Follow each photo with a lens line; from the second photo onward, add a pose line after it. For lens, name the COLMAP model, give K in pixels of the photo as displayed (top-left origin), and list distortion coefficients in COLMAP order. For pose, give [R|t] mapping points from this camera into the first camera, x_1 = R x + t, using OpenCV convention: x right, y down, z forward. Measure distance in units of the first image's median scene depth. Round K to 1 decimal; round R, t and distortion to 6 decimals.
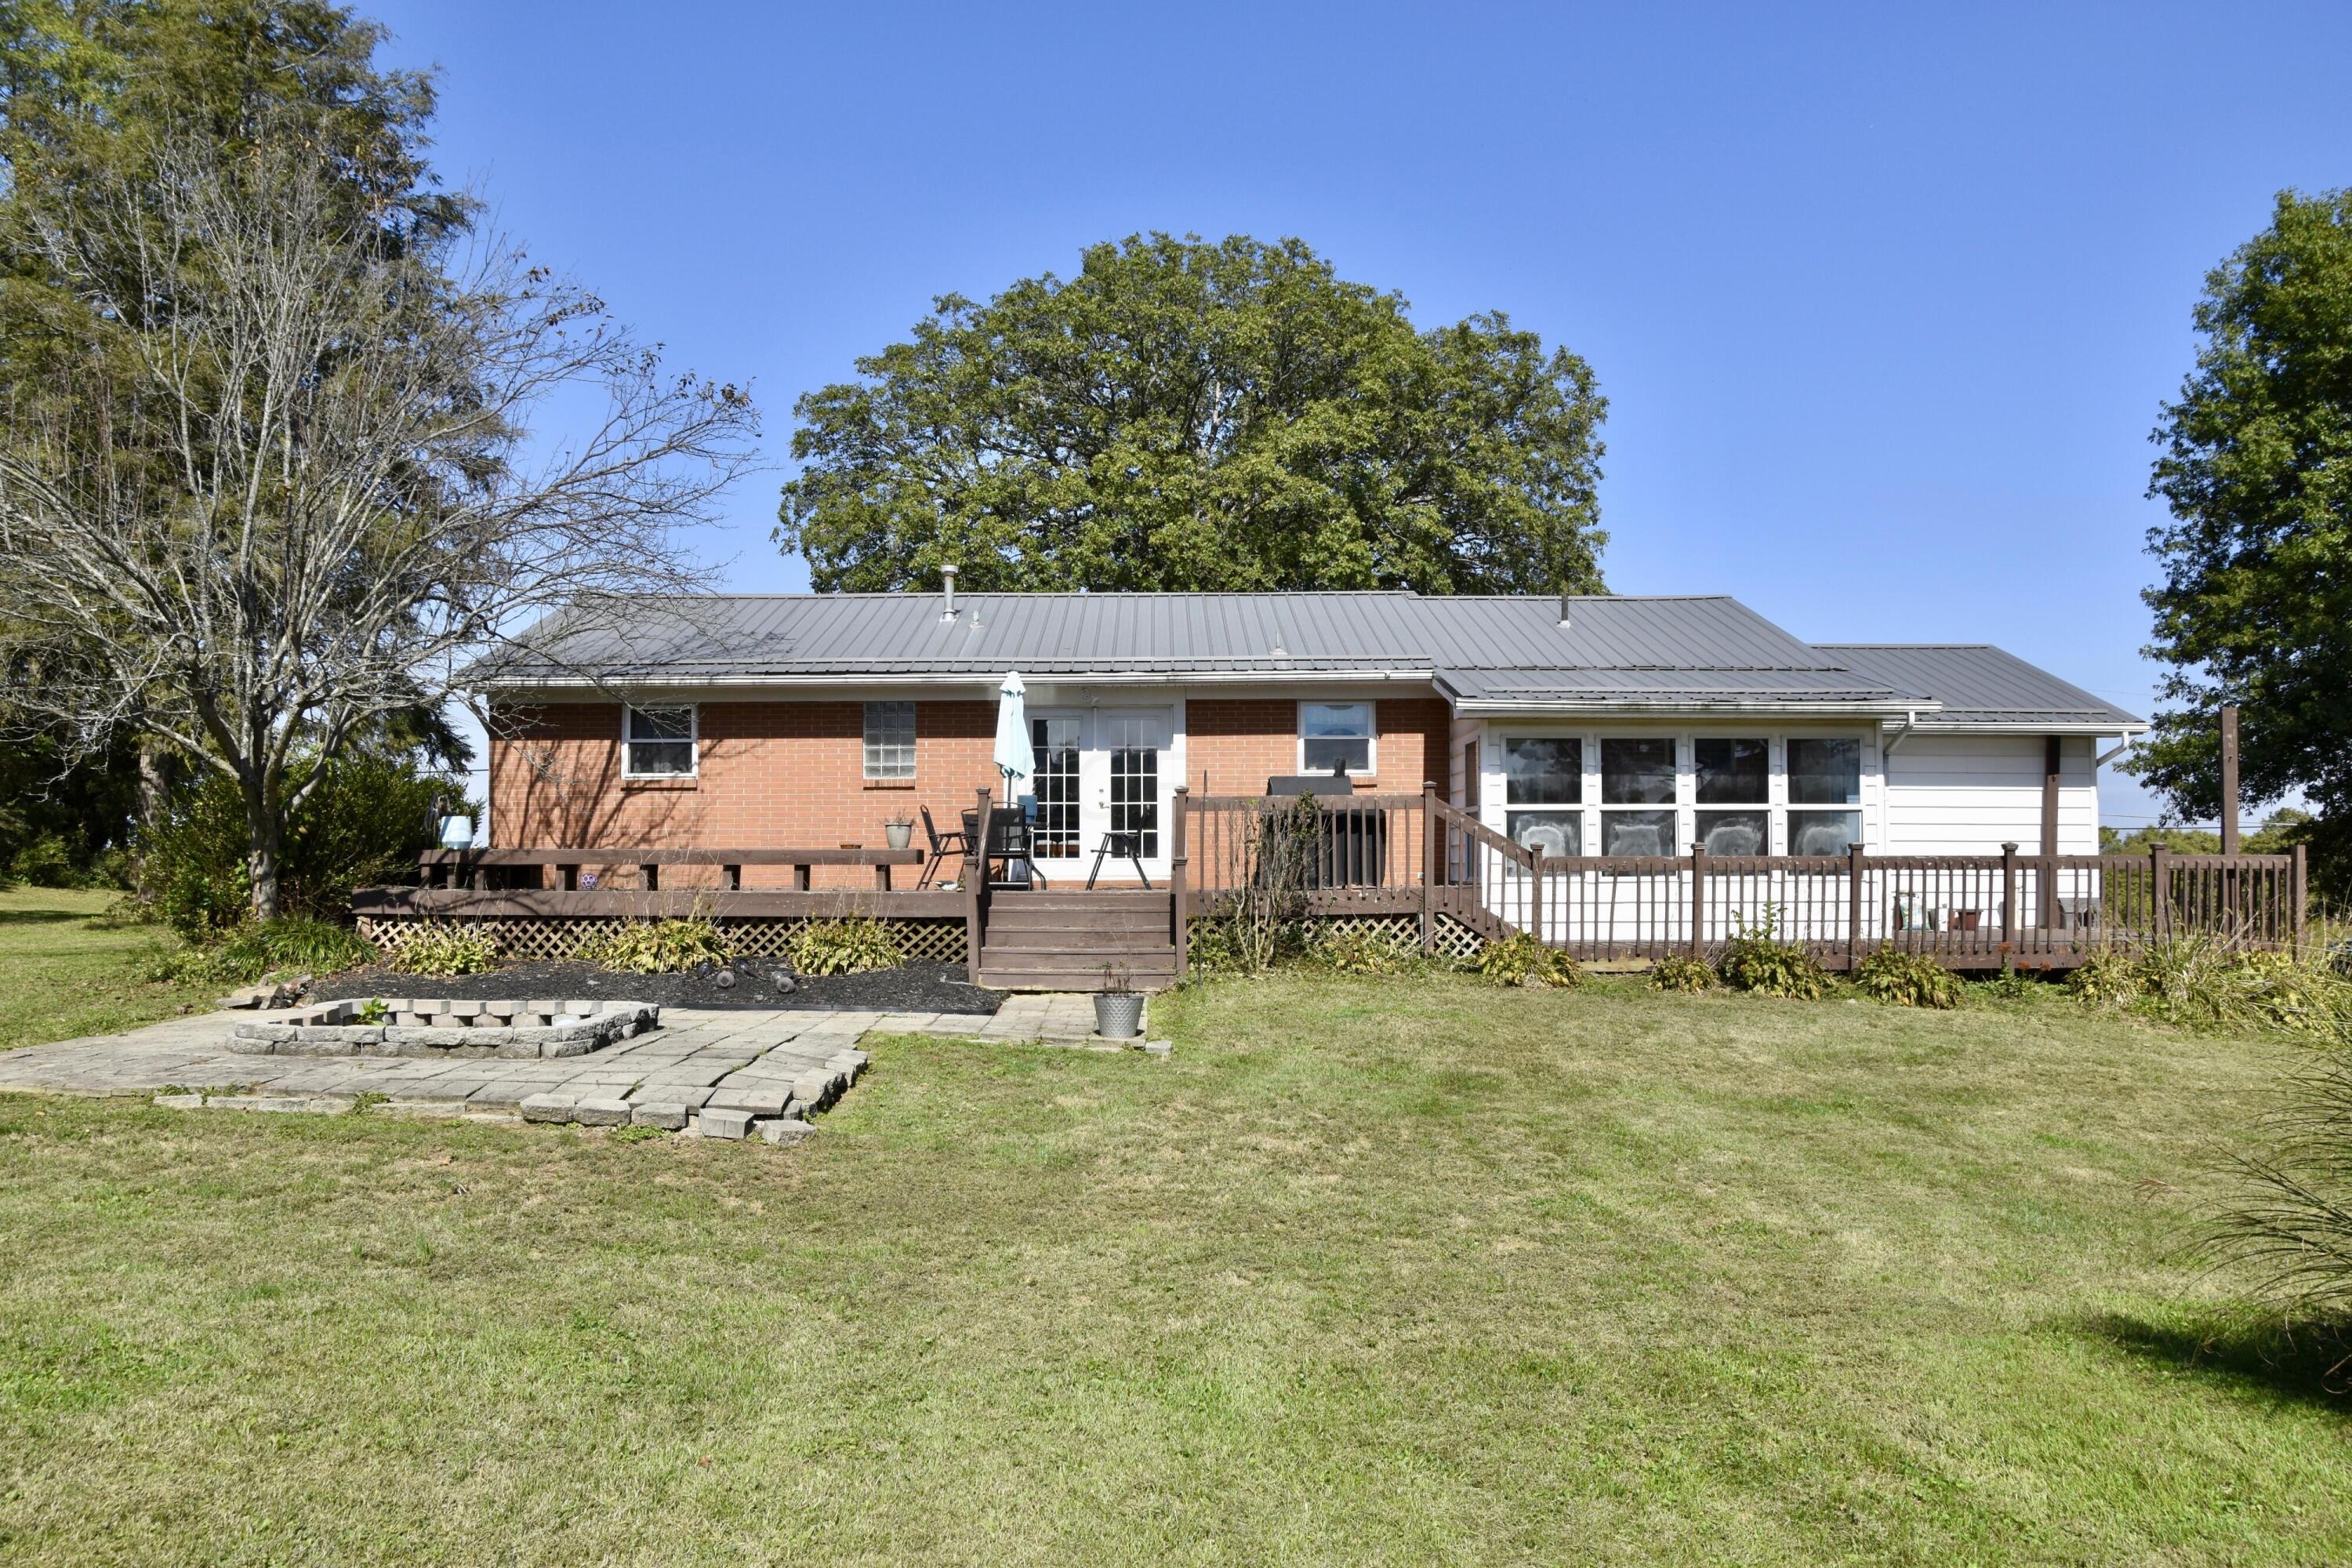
lens RADIAL K [[1833.7, 0, 1183.4], [0, 1833.7, 813.2], [0, 0, 1]] dist [-0.181019, 0.150174]
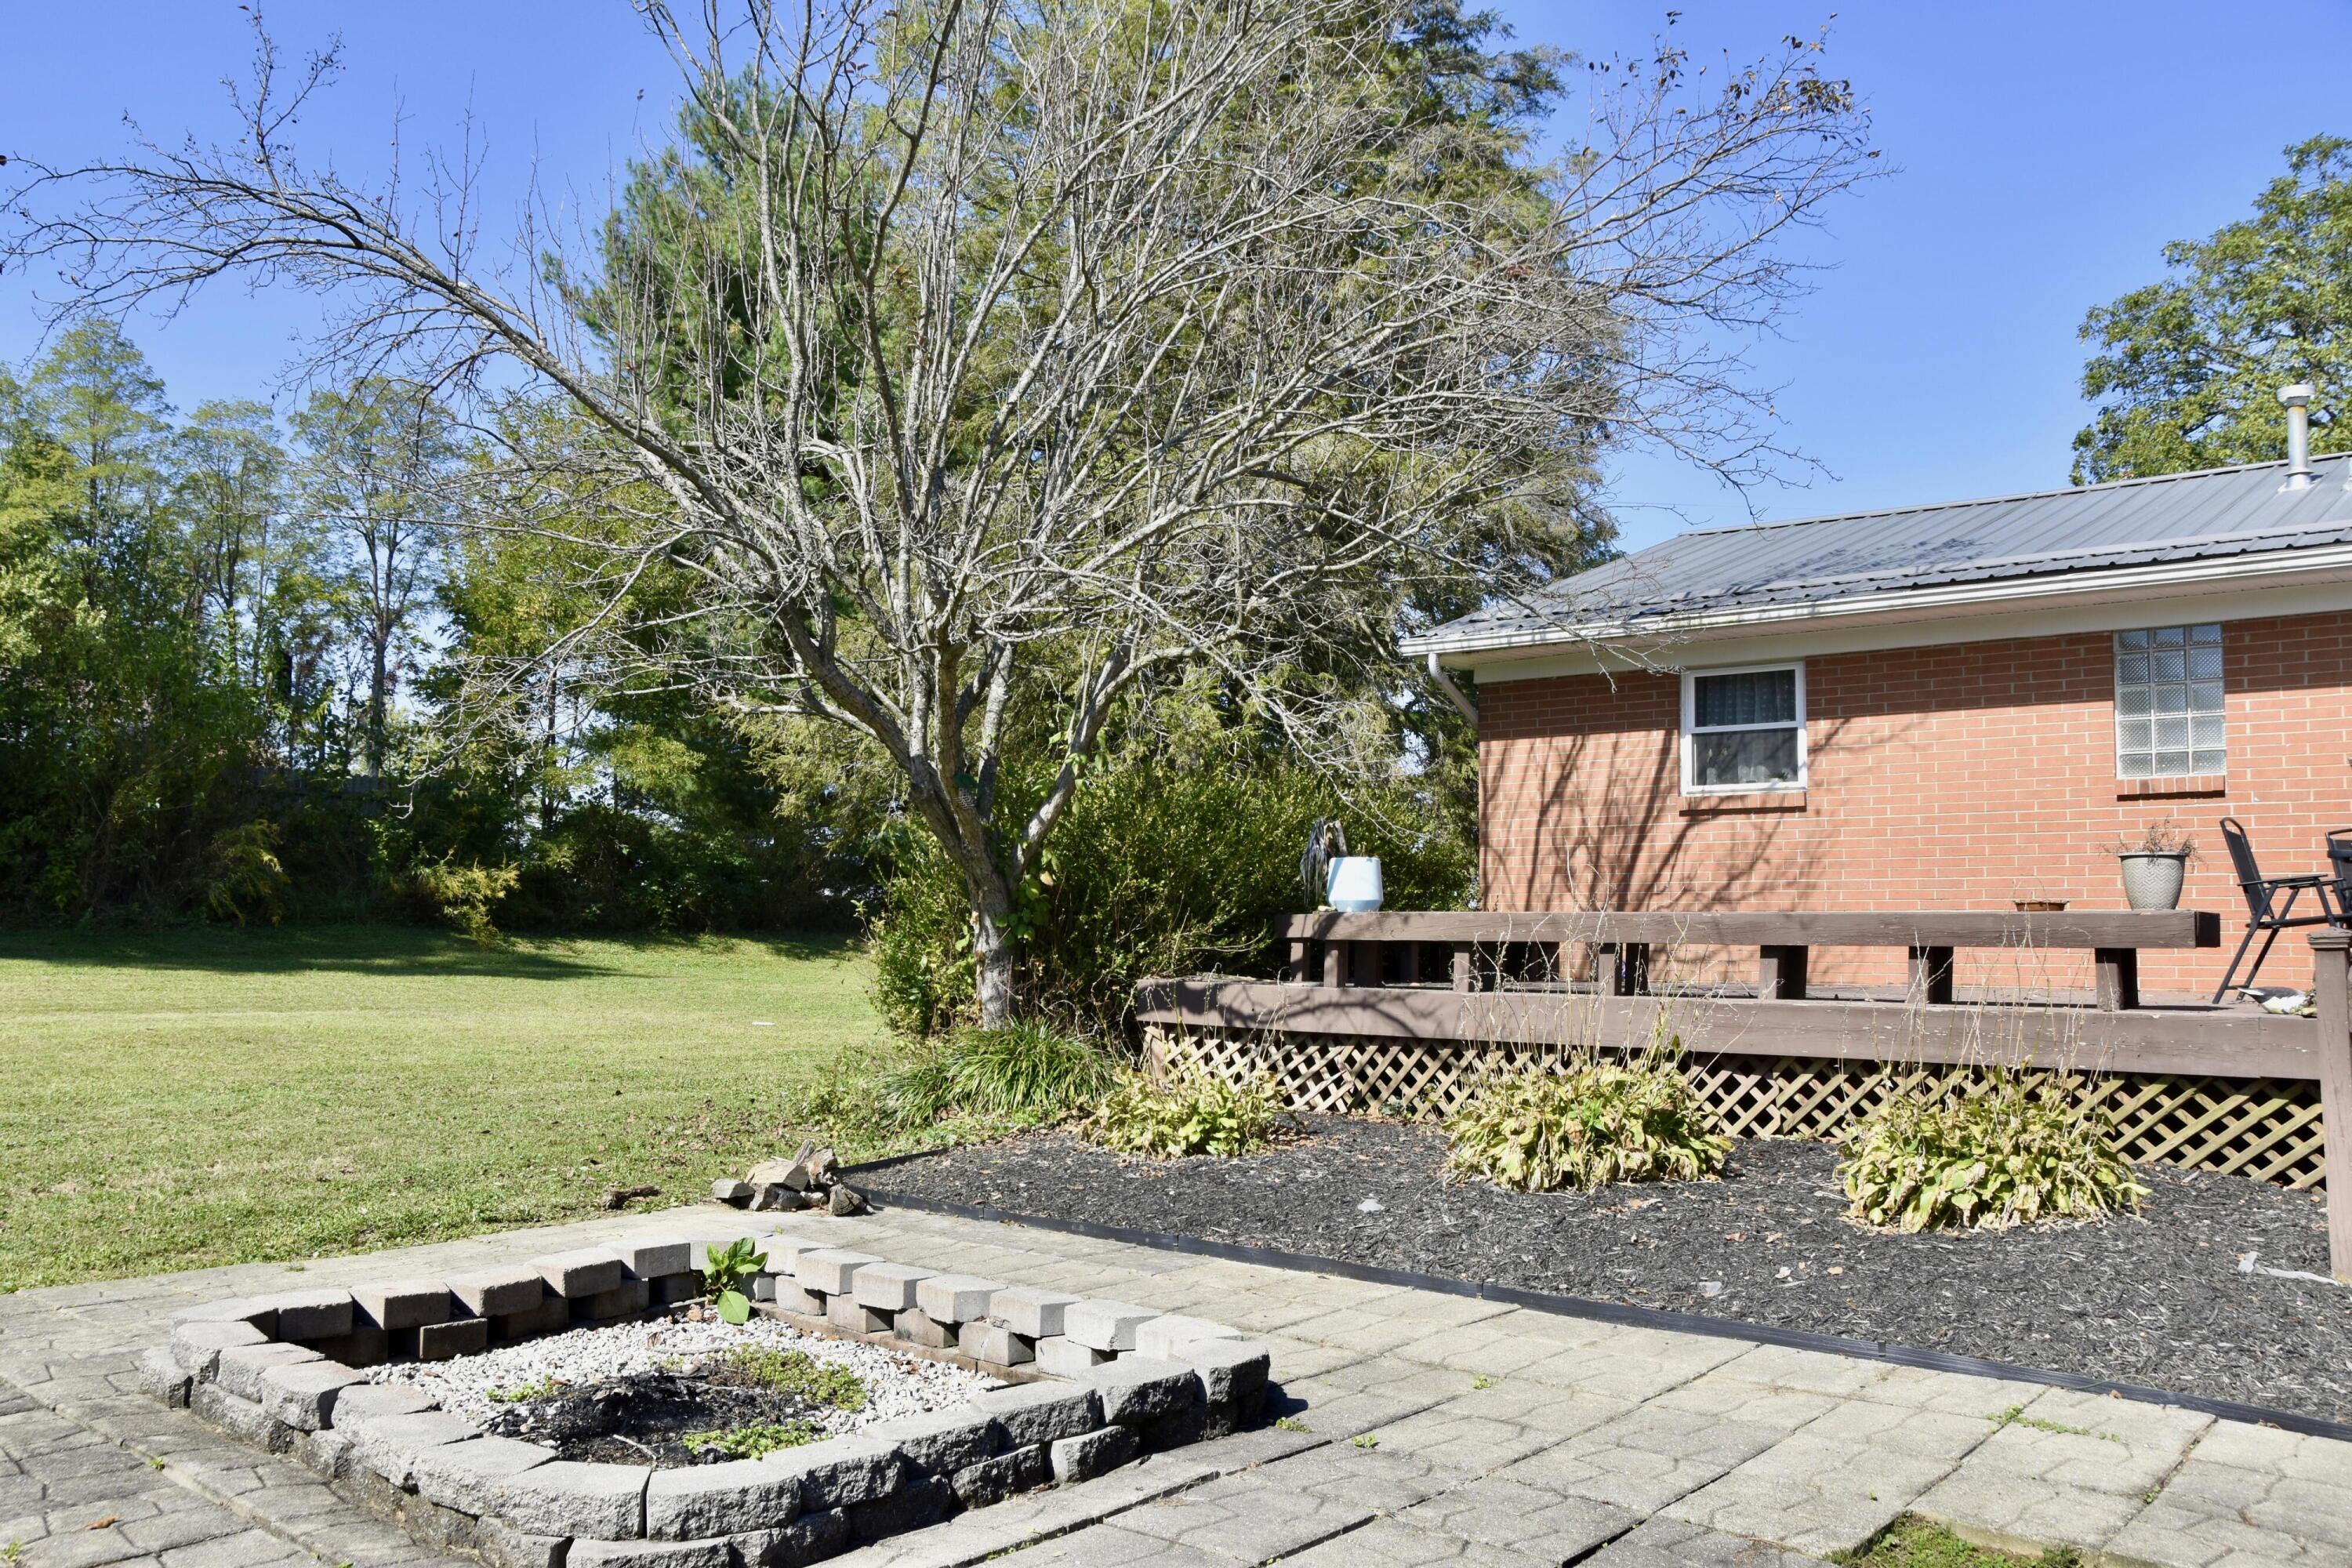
lens RADIAL K [[1833.7, 0, 1183.4], [0, 1833.7, 813.2], [0, 0, 1]] dist [-0.181019, 0.150174]
pose [[0.750392, -0.031015, -0.660265, -0.048471], [0.004026, 0.999095, -0.042355, 0.012062], [0.660981, 0.029125, 0.749837, 0.493237]]
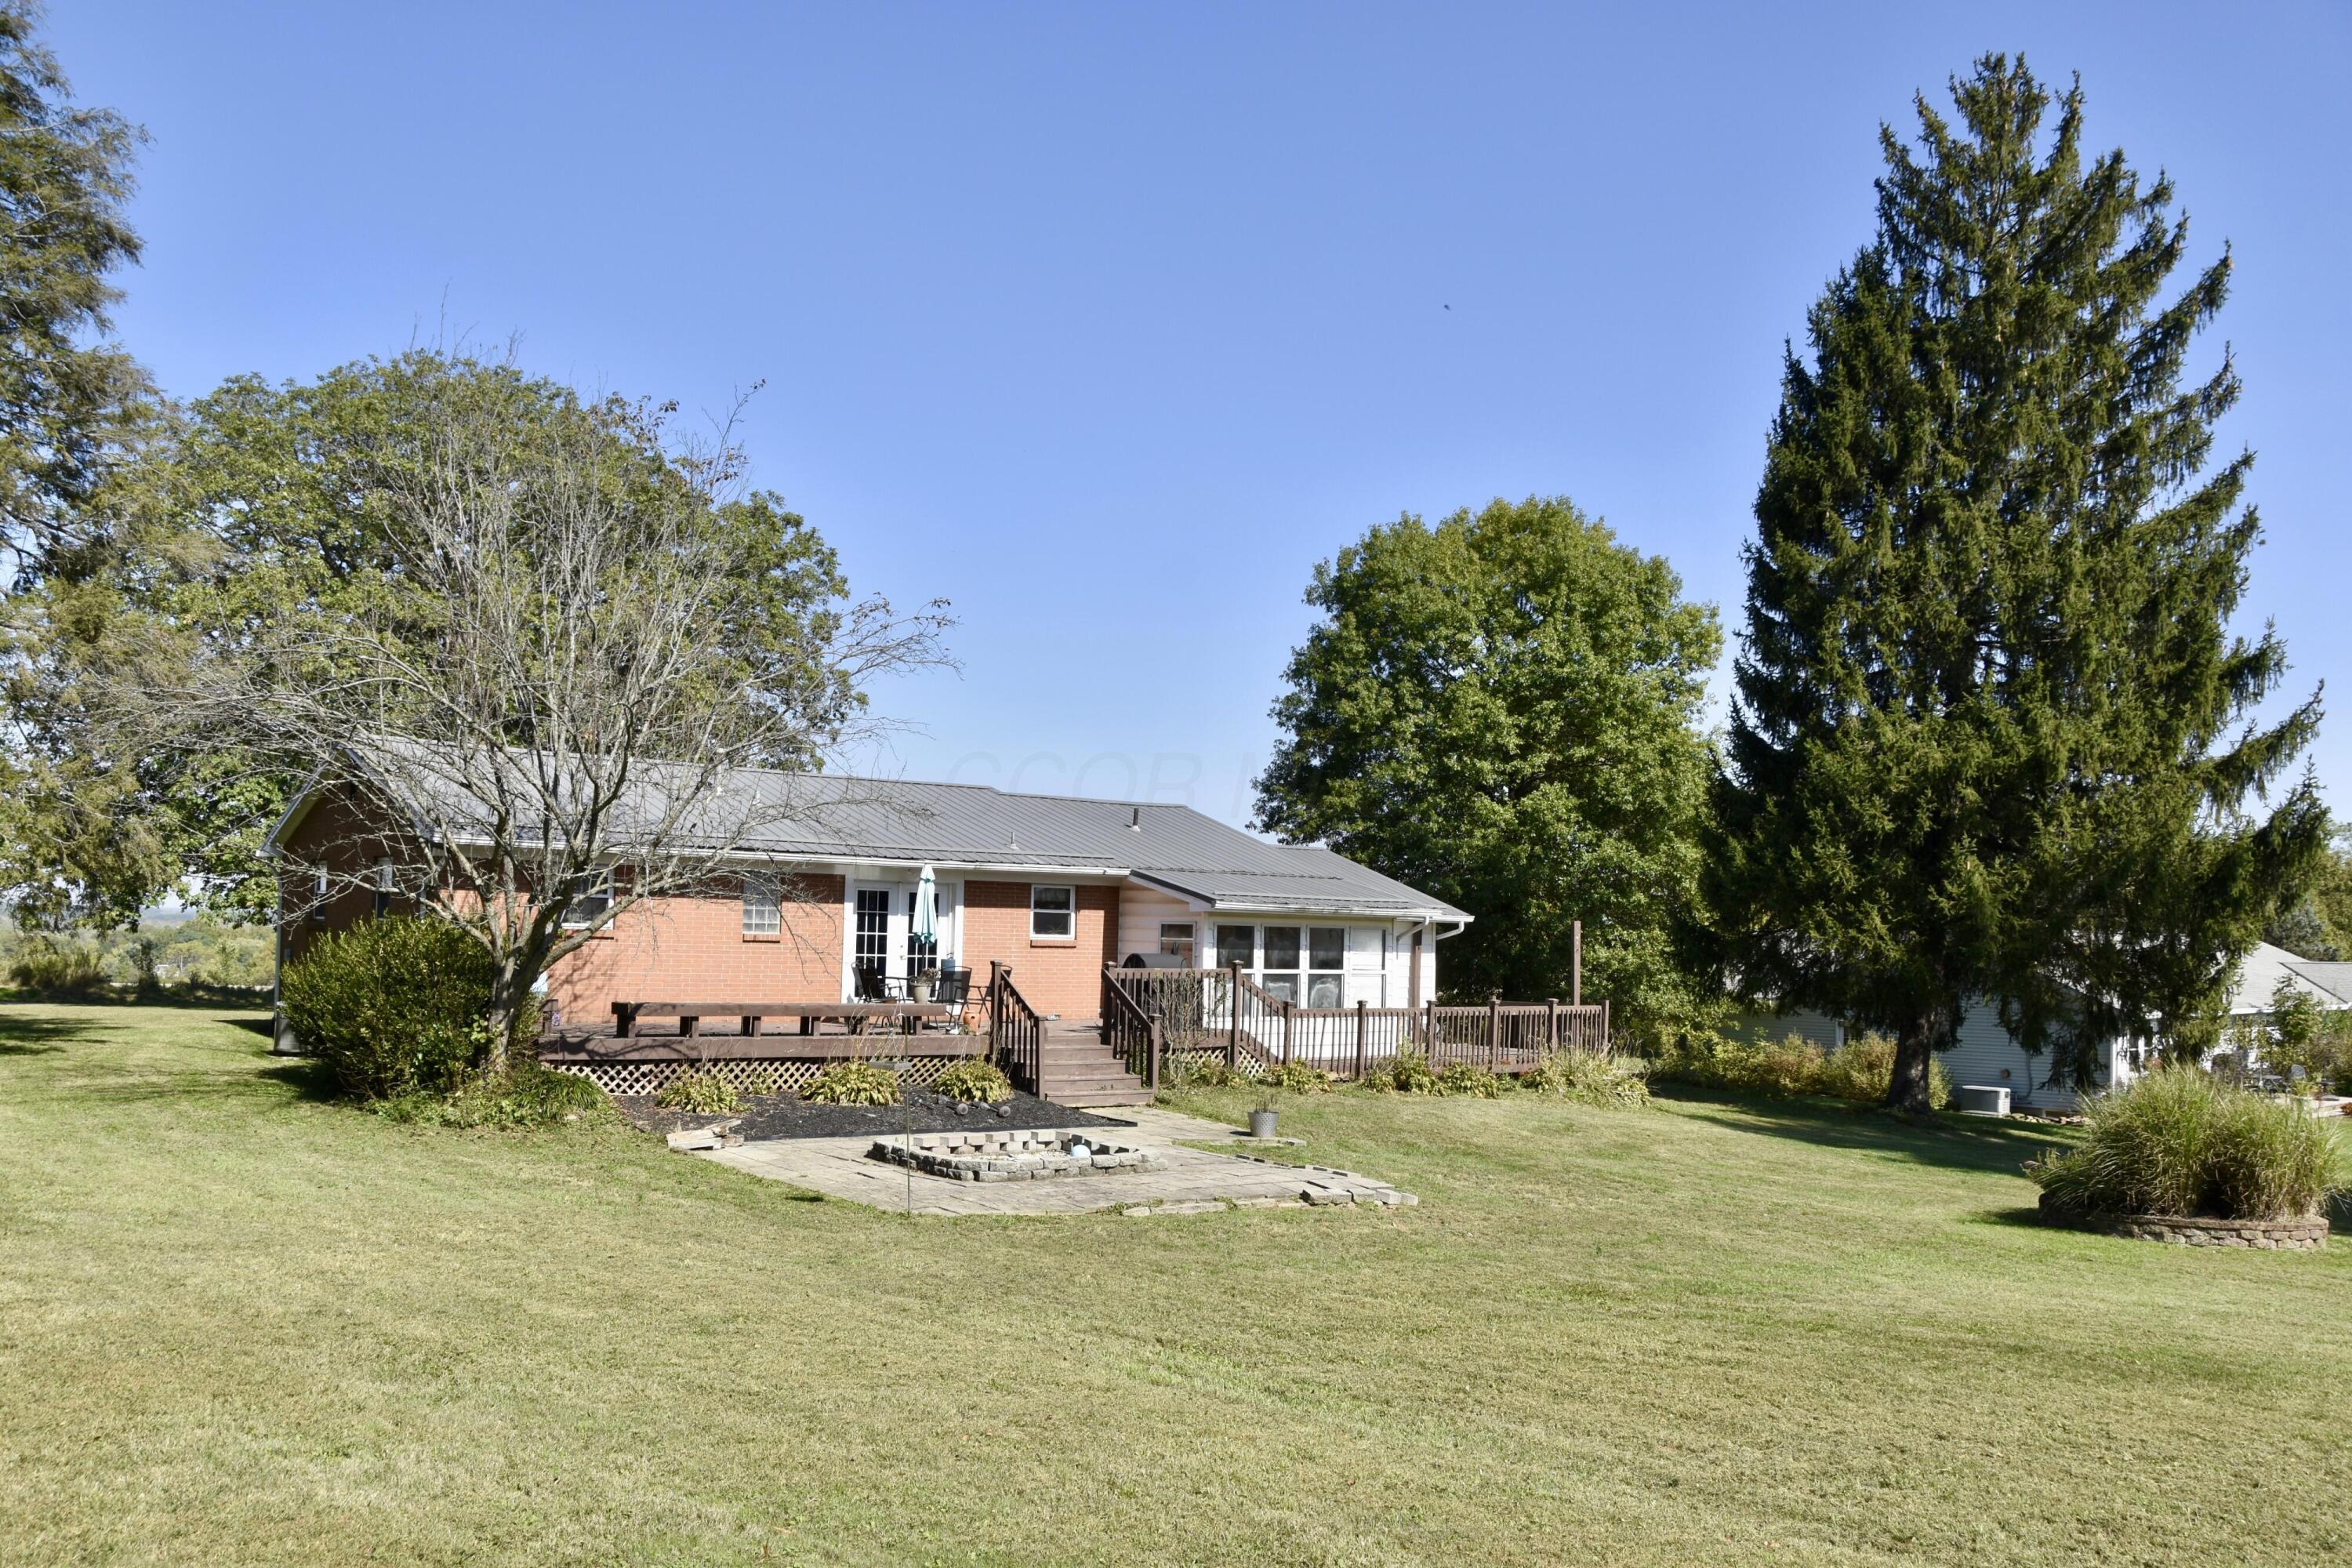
lens RADIAL K [[1833.7, 0, 1183.4], [0, 1833.7, 813.2], [0, 0, 1]] dist [-0.181019, 0.150174]
pose [[0.771233, 0.064598, 0.633267, -0.789519], [-0.039280, 0.997771, -0.053942, -0.049333], [-0.635340, 0.016727, 0.772051, -0.132893]]
